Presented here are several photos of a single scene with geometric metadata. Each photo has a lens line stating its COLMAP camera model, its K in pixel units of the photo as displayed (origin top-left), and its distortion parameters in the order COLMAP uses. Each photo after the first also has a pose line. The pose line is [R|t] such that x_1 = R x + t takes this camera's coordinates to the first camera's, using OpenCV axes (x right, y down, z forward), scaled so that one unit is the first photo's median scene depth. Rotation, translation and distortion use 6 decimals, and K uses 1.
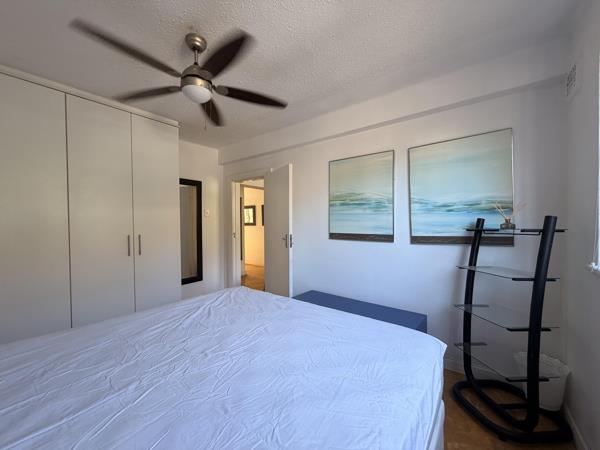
lens RADIAL K [[240.3, 0, 303.6], [0, 240.3, 223.6], [0, 0, 1]] dist [-0.000276, 0.001008]
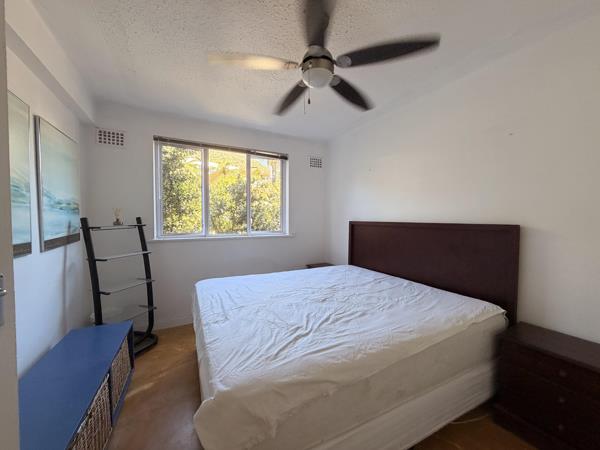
lens RADIAL K [[240.3, 0, 301.6], [0, 240.3, 225.7], [0, 0, 1]] dist [-0.000276, 0.001008]
pose [[-0.910029, -0.001933, 0.414539, -0.643127], [0.011041, 0.999521, 0.028899, -0.006717], [-0.414397, 0.030875, -0.909573, 1.570230]]
